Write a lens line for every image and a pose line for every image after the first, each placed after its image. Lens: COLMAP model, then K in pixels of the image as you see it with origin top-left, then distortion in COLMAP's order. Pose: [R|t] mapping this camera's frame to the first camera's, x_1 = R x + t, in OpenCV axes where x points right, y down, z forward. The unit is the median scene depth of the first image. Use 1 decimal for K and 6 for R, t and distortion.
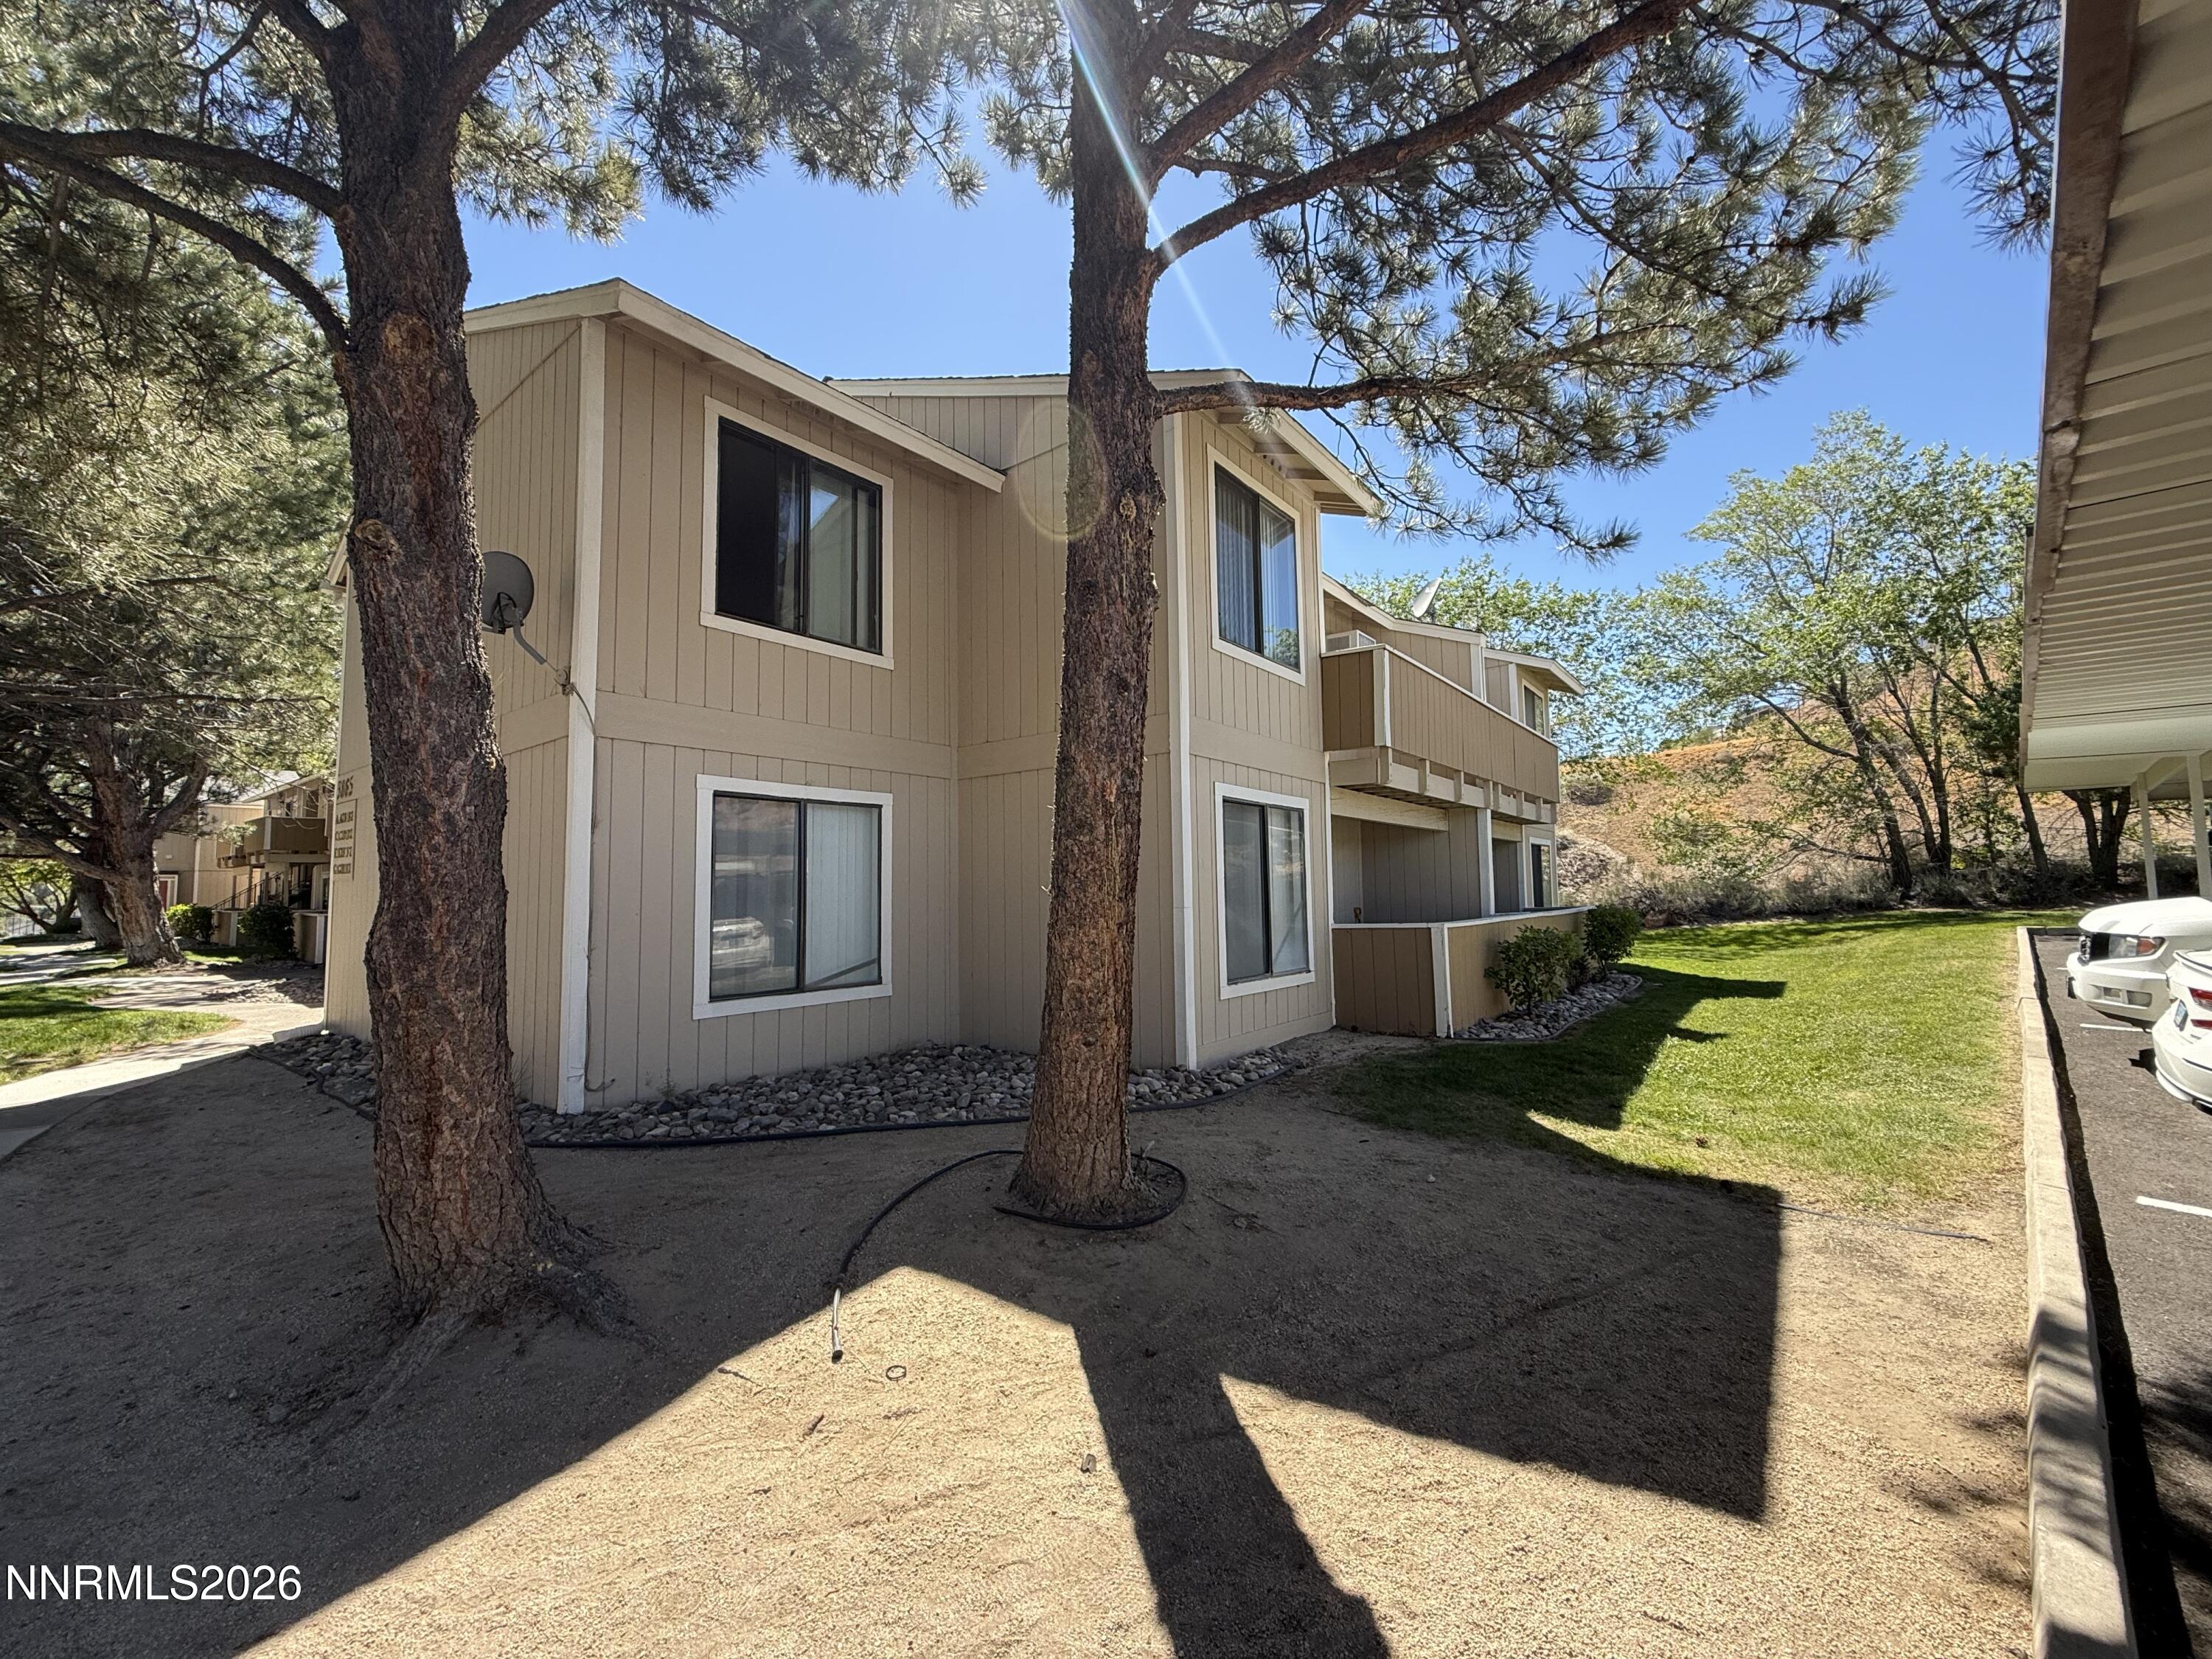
lens RADIAL K [[884.6, 0, 1111.7], [0, 884.6, 826.6], [0, 0, 1]] dist [0.000776, 0.000137]
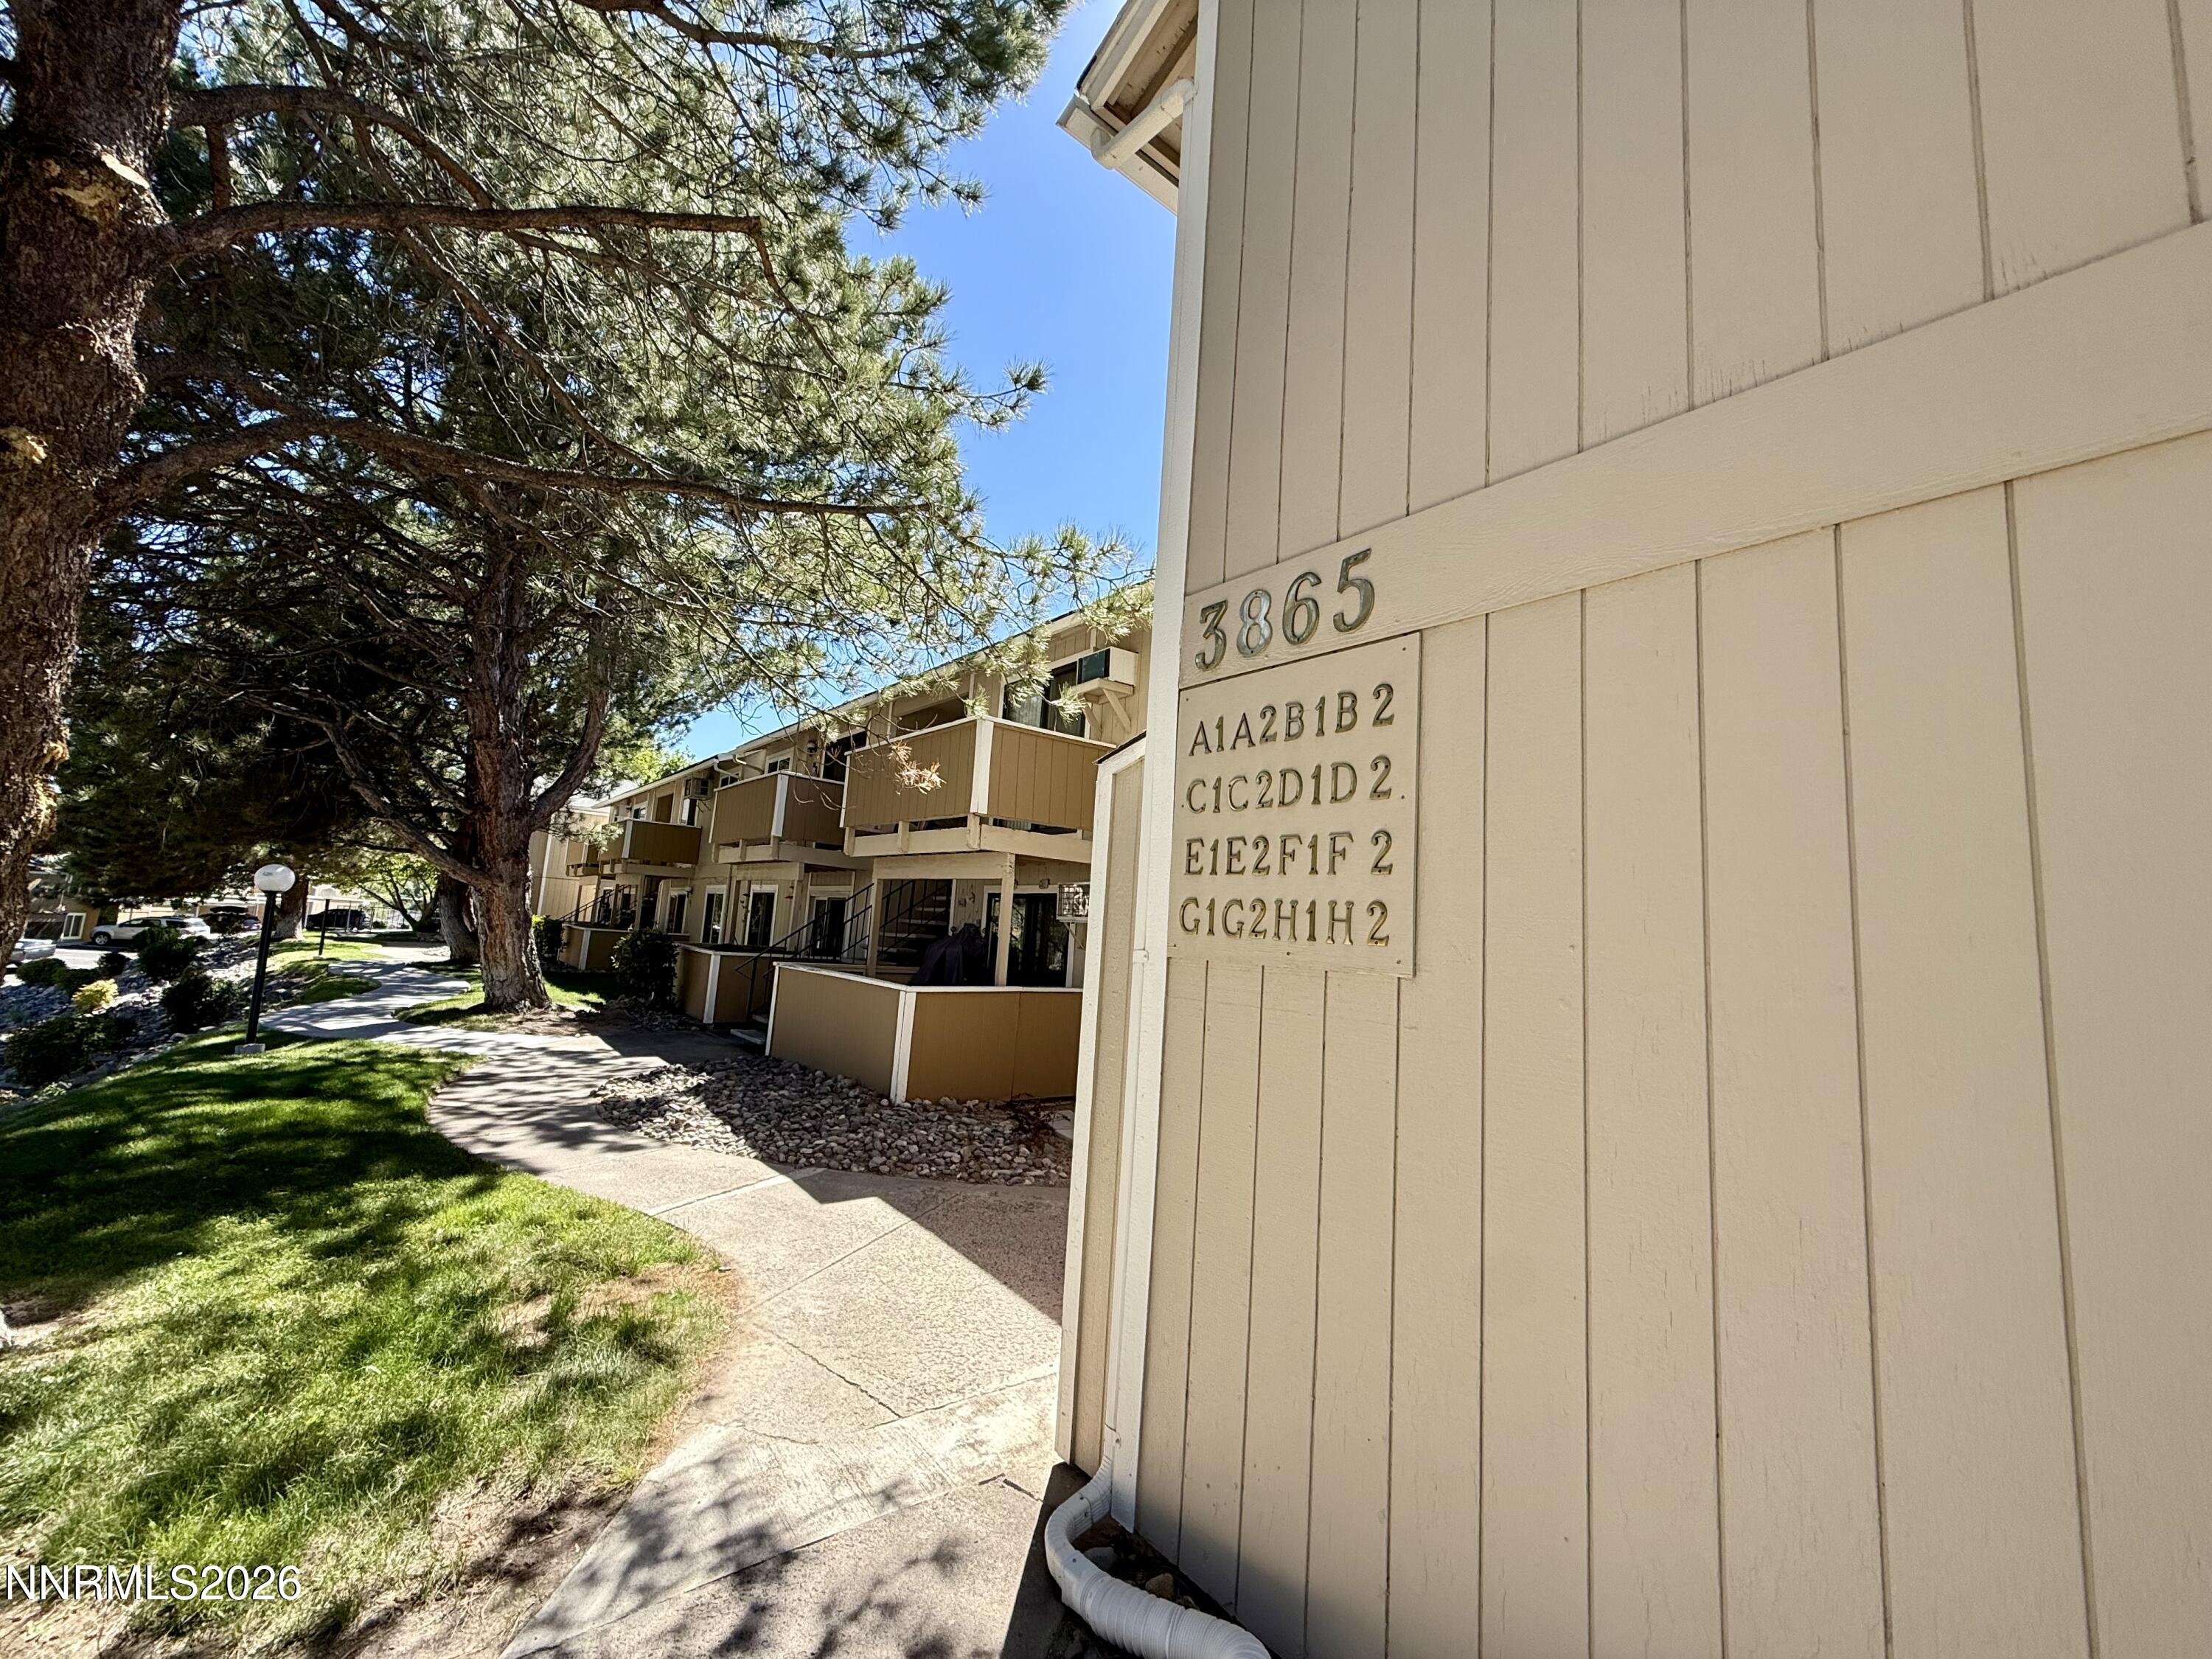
lens RADIAL K [[884.6, 0, 1096.8], [0, 884.6, 828.2], [0, 0, 1]] dist [0.000776, 0.000137]
pose [[0.971856, 0.049552, -0.230306, -0.361263], [-0.063273, 0.996611, -0.052573, 0.015367], [0.226920, 0.065666, 0.971697, 0.312083]]
